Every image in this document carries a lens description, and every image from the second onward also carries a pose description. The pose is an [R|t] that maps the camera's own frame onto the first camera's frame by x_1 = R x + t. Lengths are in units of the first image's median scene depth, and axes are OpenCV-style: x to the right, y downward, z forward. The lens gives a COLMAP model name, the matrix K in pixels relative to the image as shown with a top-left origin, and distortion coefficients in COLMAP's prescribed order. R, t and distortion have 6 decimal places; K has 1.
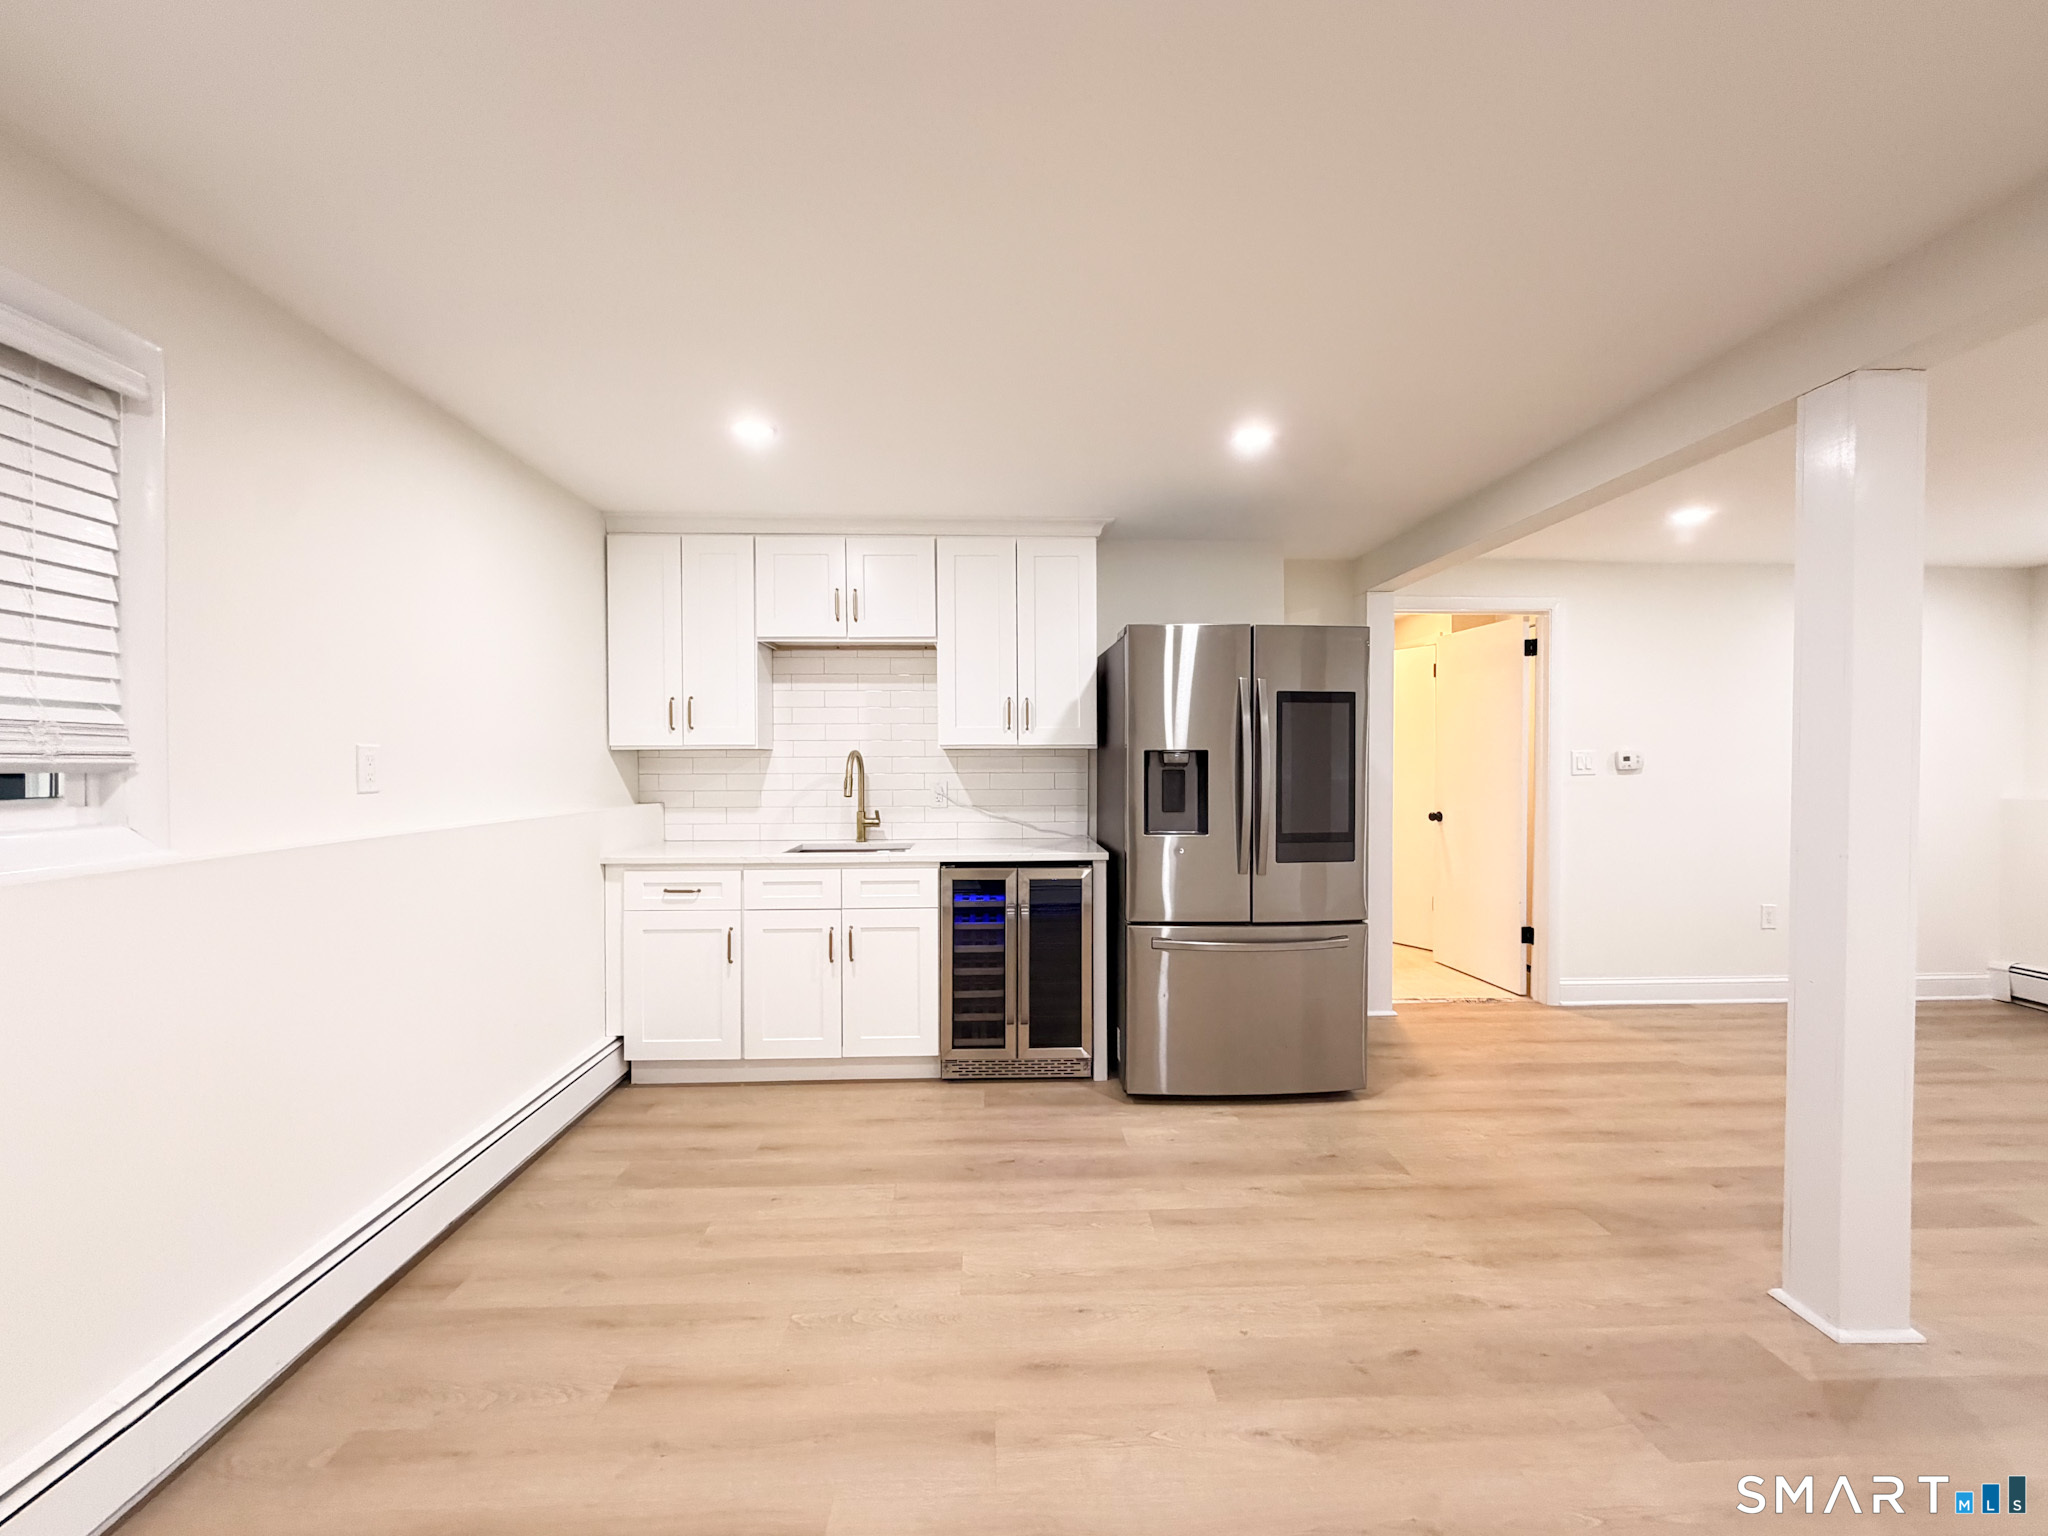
lens RADIAL K [[845.8, 0, 1028.2], [0, 845.8, 768.7], [0, 0, 1]] dist [0.000347, -0.000482]
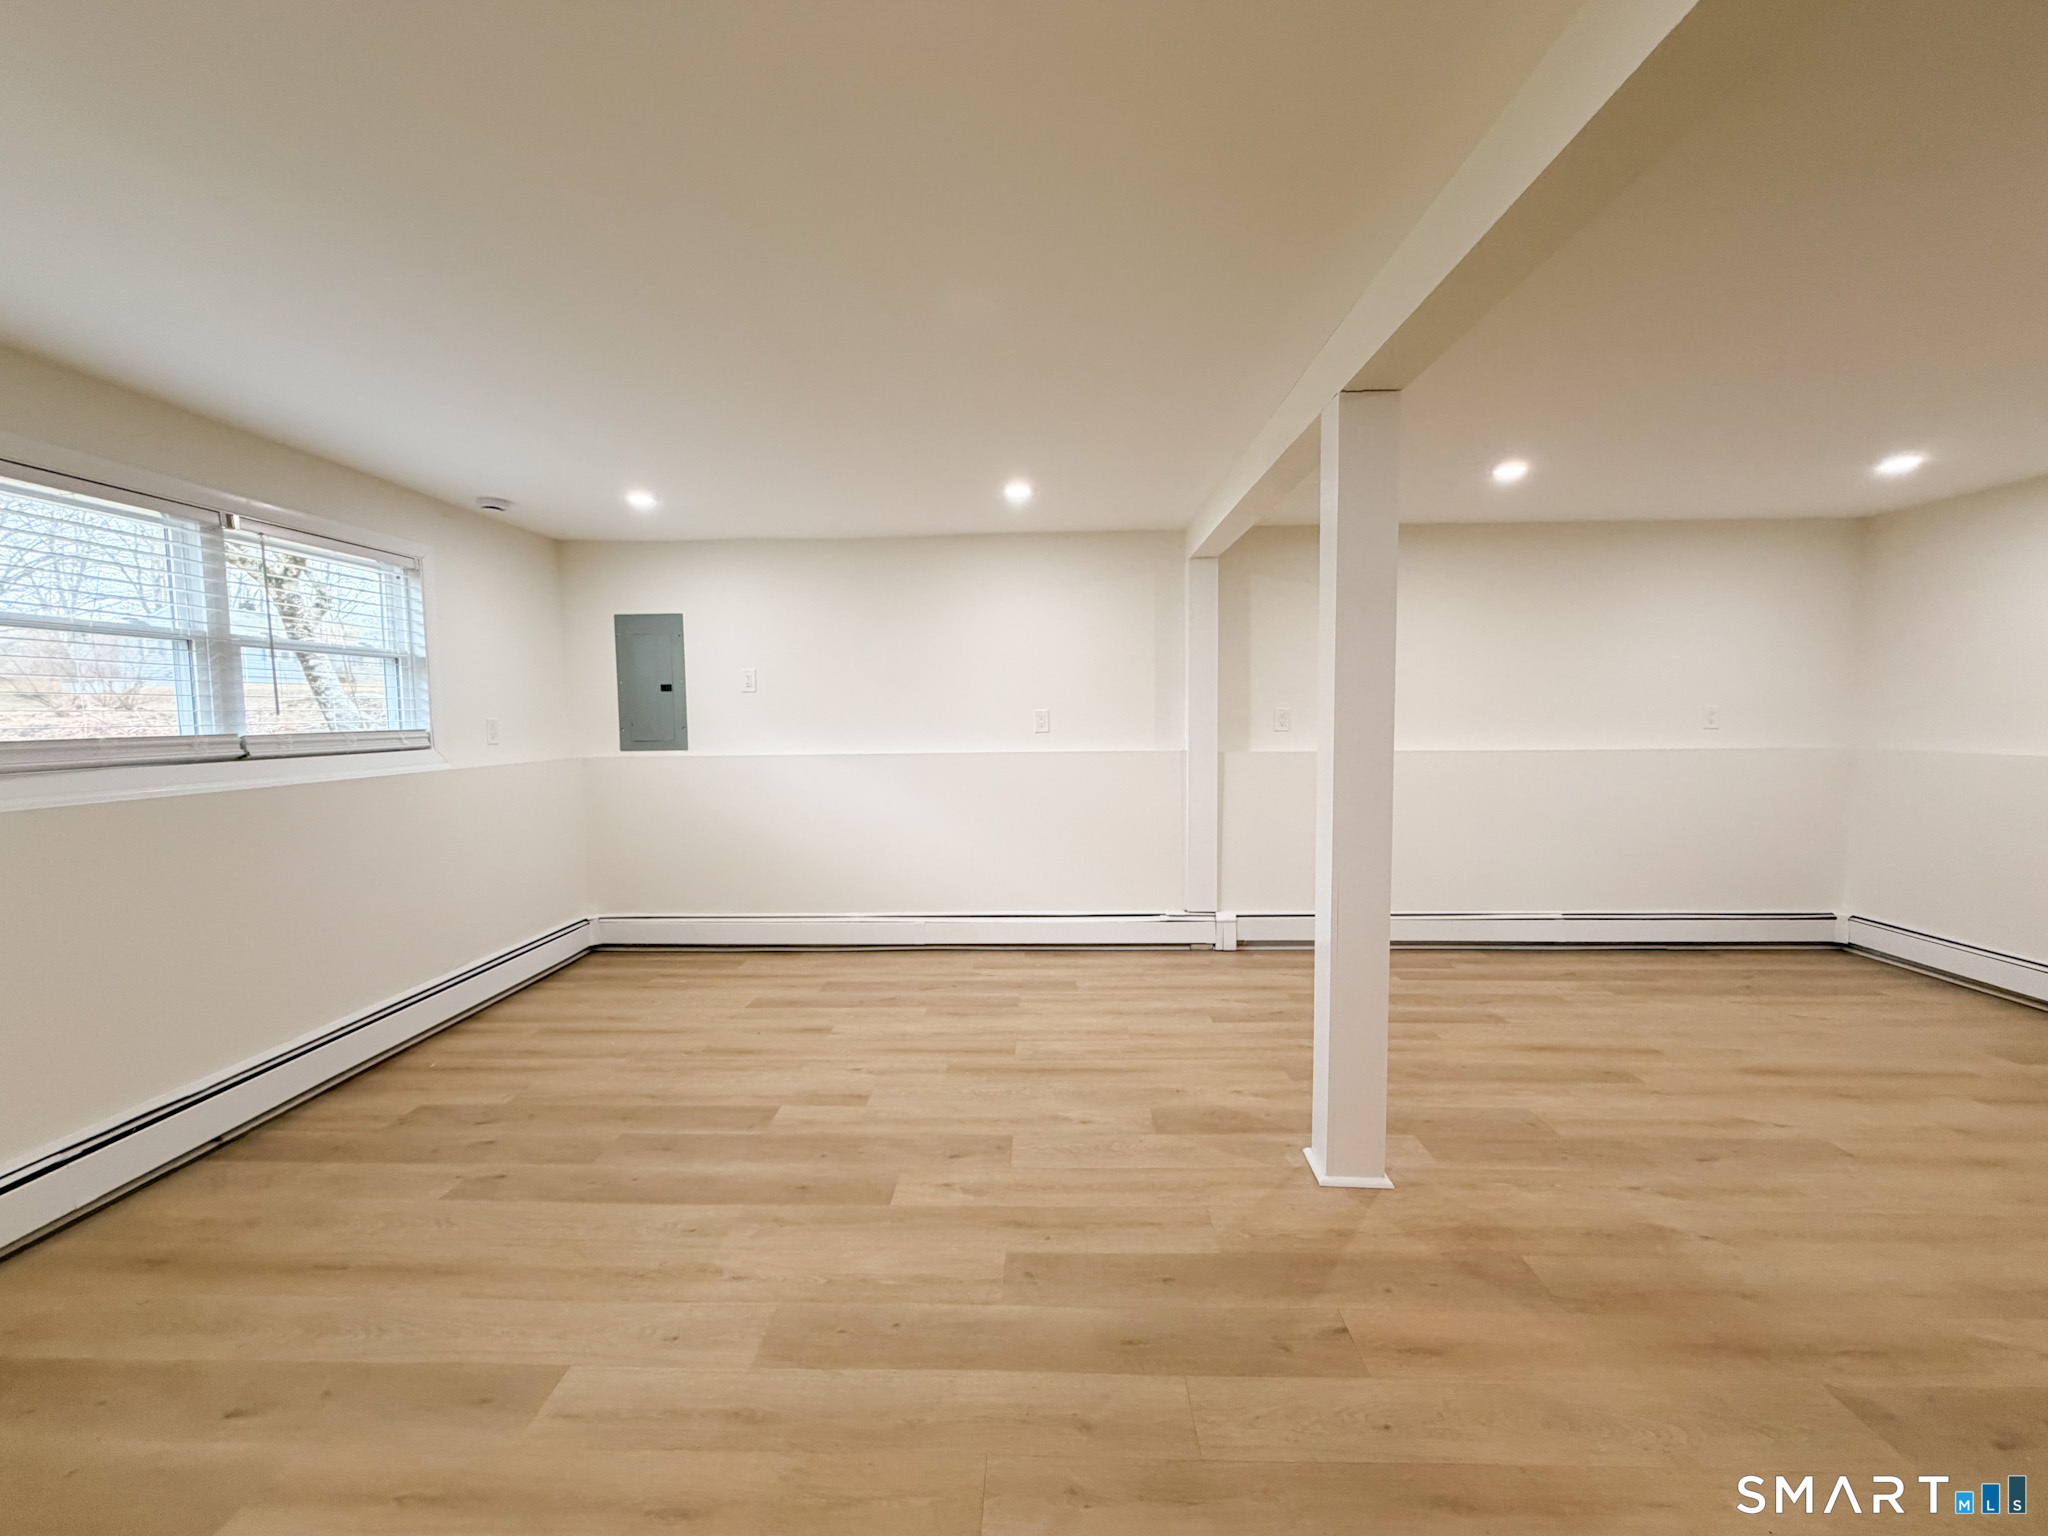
lens RADIAL K [[817.2, 0, 1022.4], [0, 817.2, 769.2], [0, 0, 1]] dist [-0.000798, 0.000006]
pose [[-0.998031, 0.001244, 0.062709, 1.047642], [0.006251, 0.996798, 0.079715, -0.022649], [-0.062409, 0.079950, -0.994843, 1.669129]]
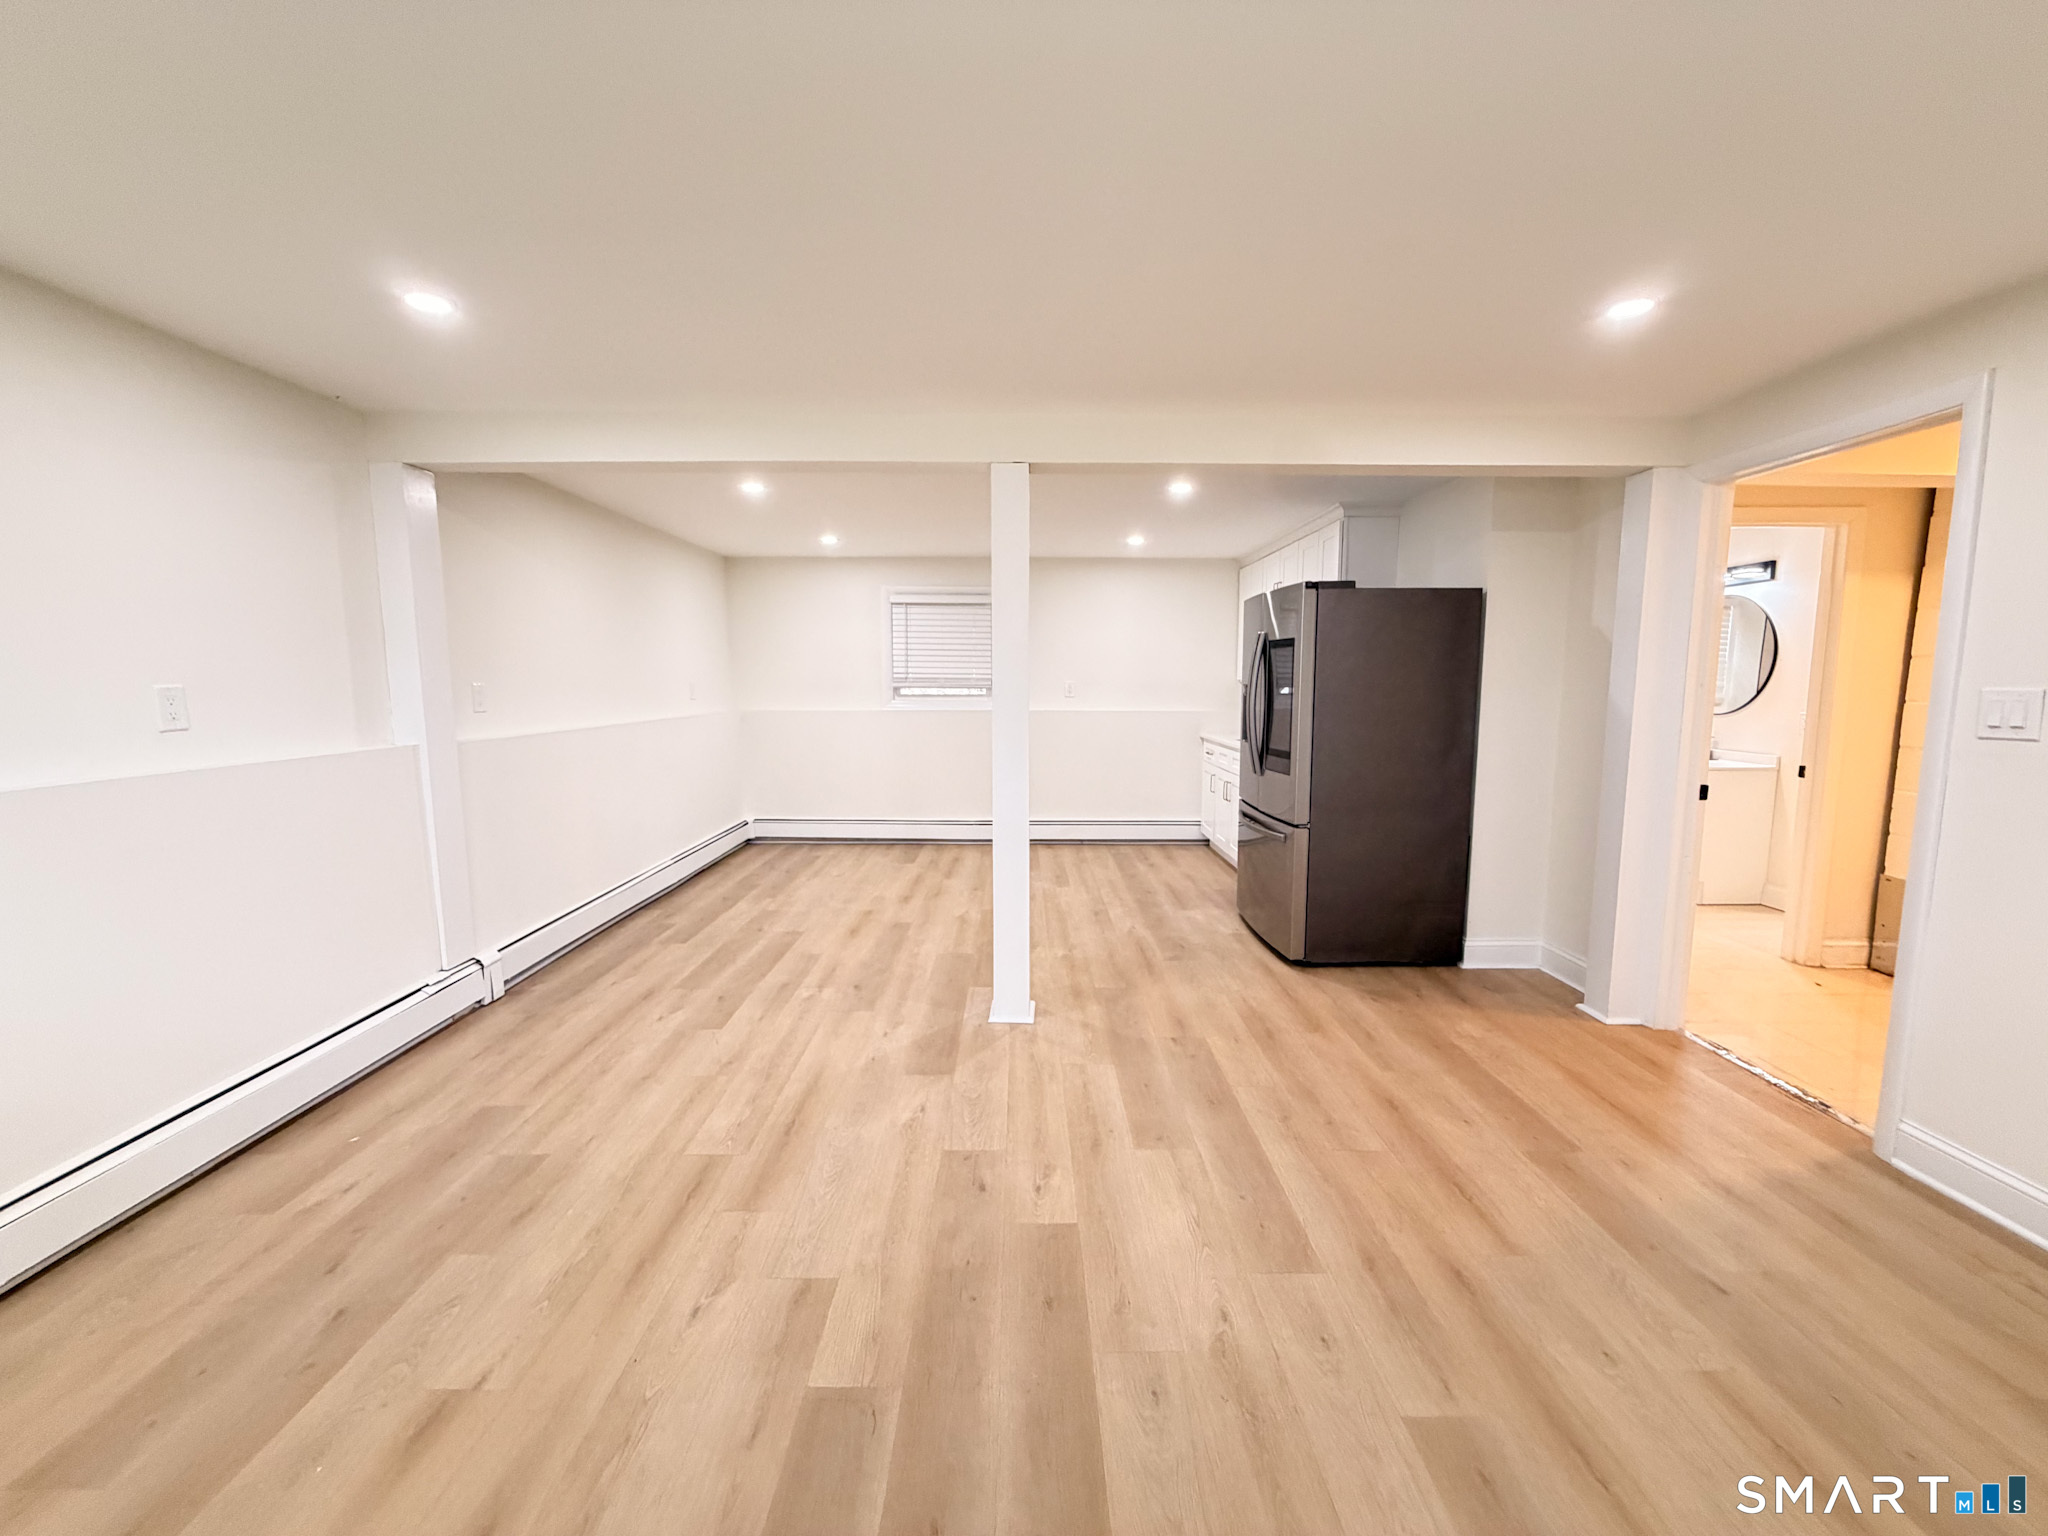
lens RADIAL K [[817.2, 0, 1022.4], [0, 817.2, 769.2], [0, 0, 1]] dist [-0.000798, 0.000006]
pose [[-0.035921, 0.108289, -0.993470, 1.990242], [-0.012595, 0.993984, 0.108800, -0.025903], [0.999275, 0.016421, -0.034341, 0.824381]]
